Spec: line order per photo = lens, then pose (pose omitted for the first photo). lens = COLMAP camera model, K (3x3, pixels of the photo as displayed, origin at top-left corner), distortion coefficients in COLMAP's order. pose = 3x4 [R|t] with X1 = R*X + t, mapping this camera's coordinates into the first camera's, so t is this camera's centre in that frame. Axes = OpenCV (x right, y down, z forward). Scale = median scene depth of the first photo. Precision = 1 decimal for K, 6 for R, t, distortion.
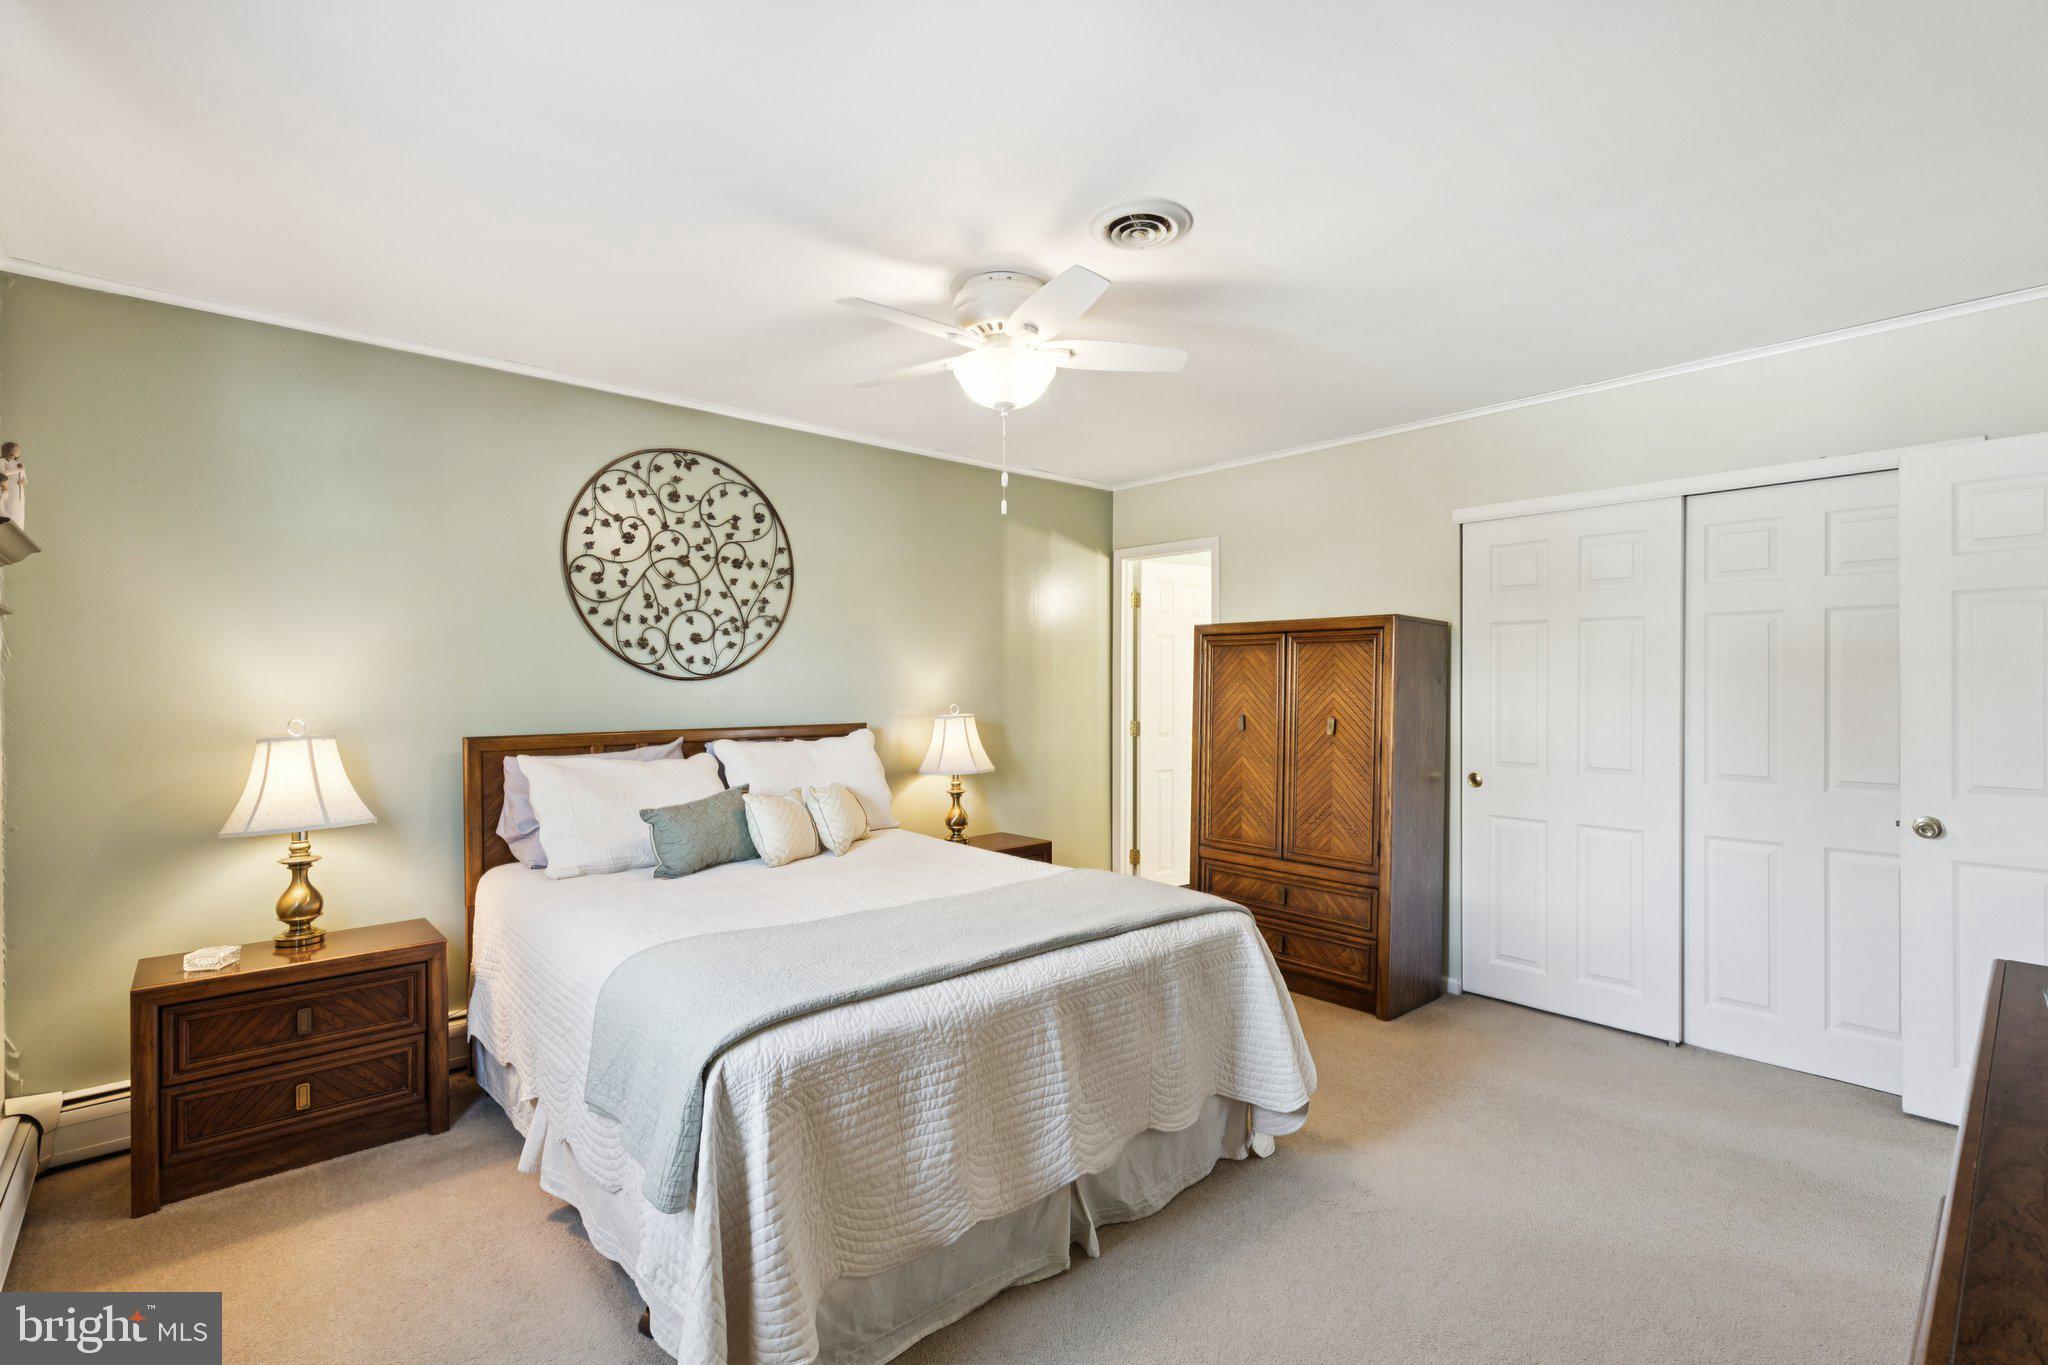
lens RADIAL K [[941.9, 0, 1030.2], [0, 941.9, 688.0], [0, 0, 1]] dist [0.000428, -0.000182]
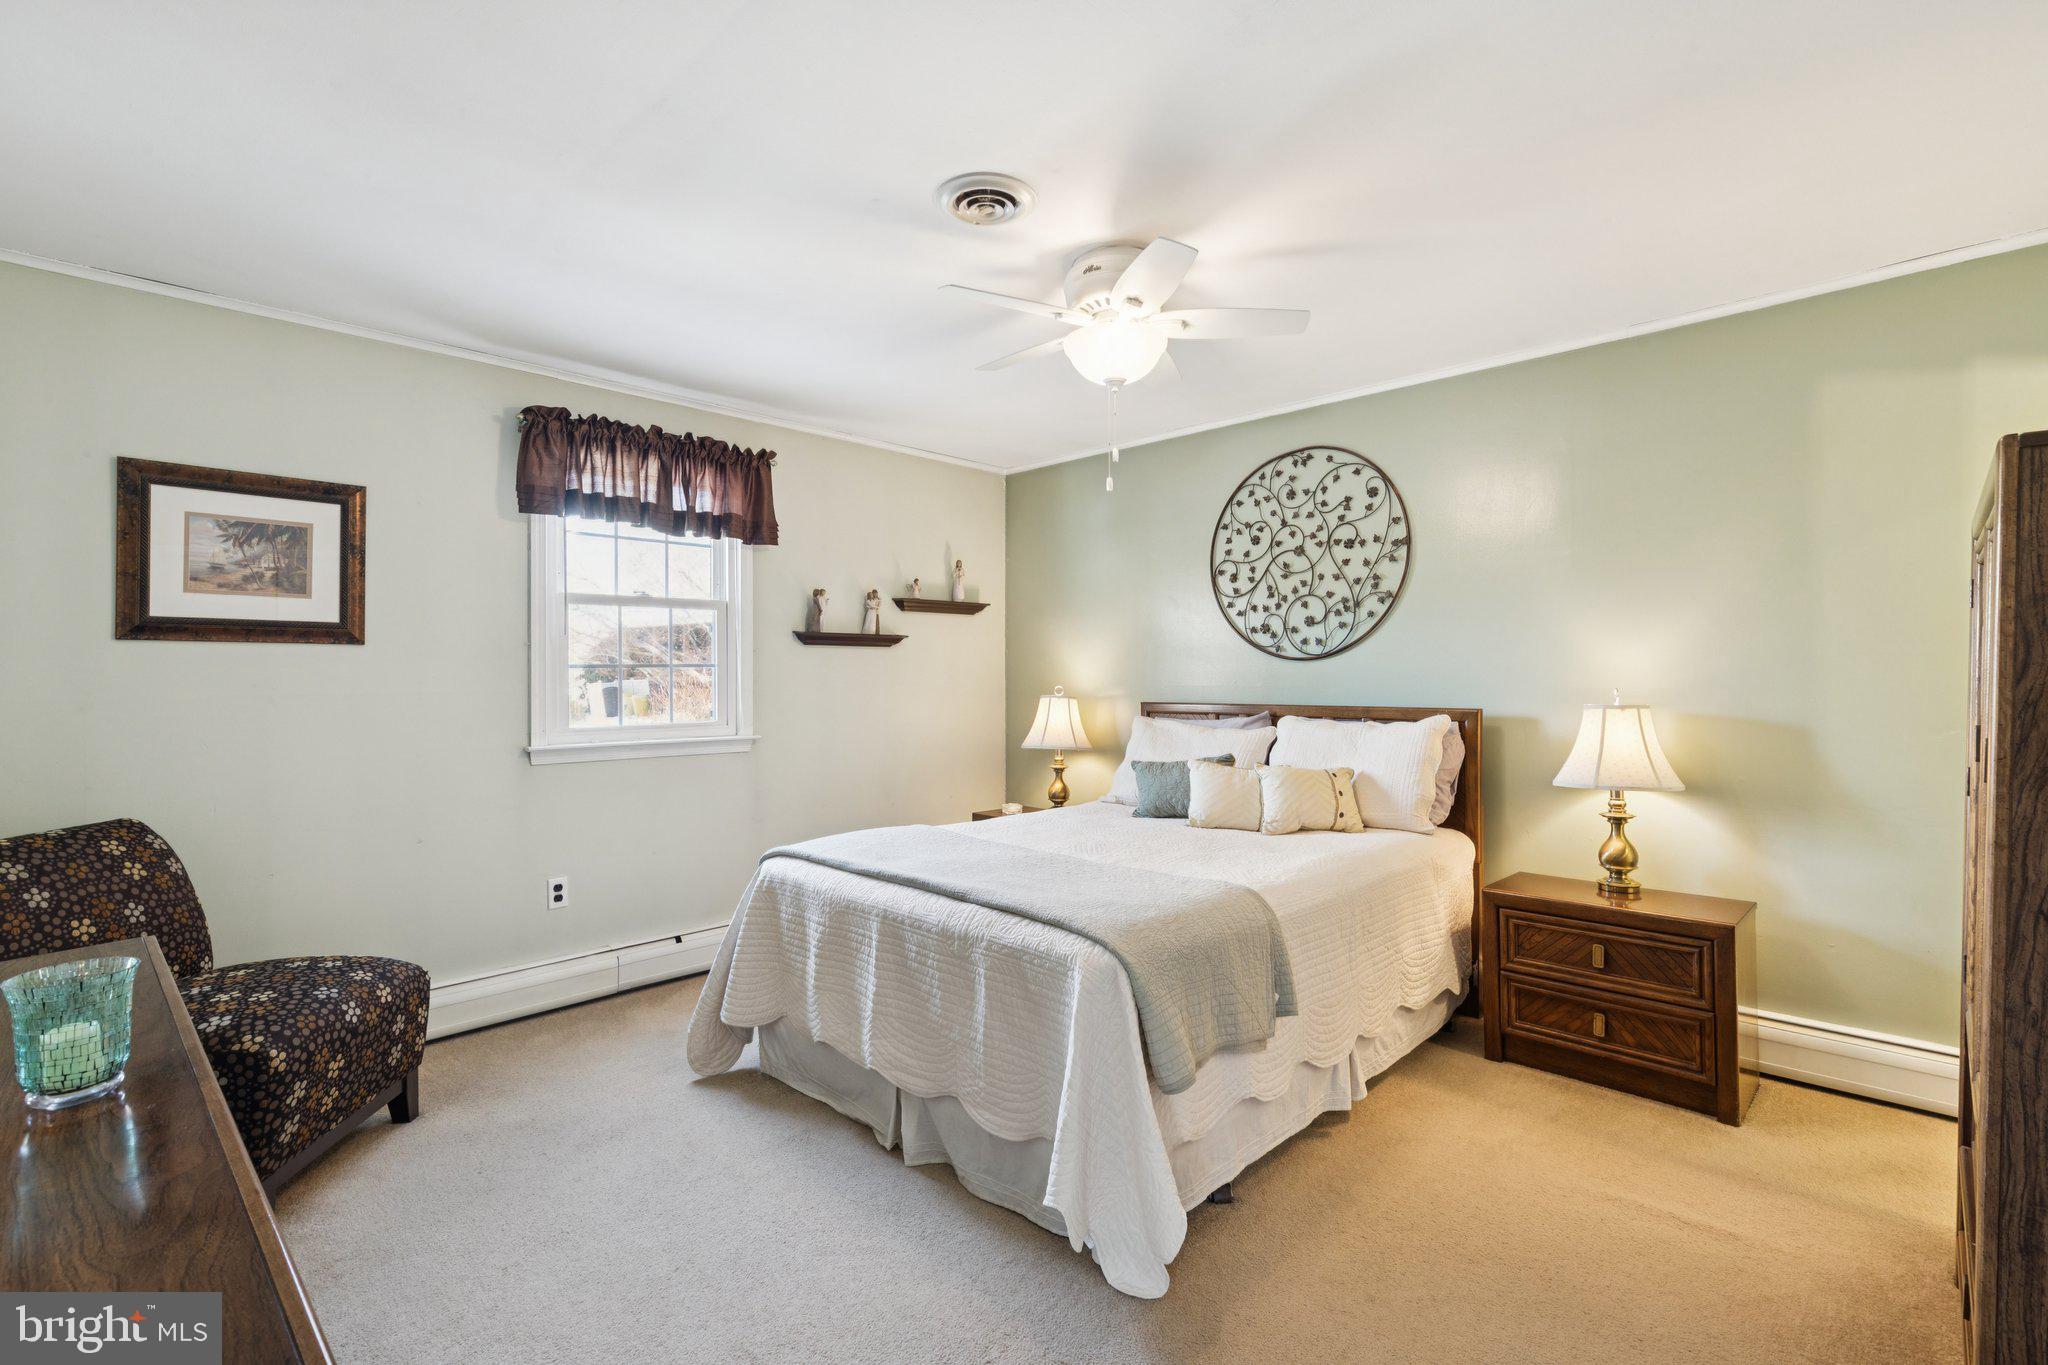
lens RADIAL K [[928.1, 0, 1027.7], [0, 928.1, 672.8], [0, 0, 1]] dist [0.022215, -0.000042]
pose [[0.040029, 0.012439, -0.999121, 0.696874], [0.008886, 0.999879, 0.012804, -0.010006], [0.999159, -0.009391, 0.039914, 0.635667]]
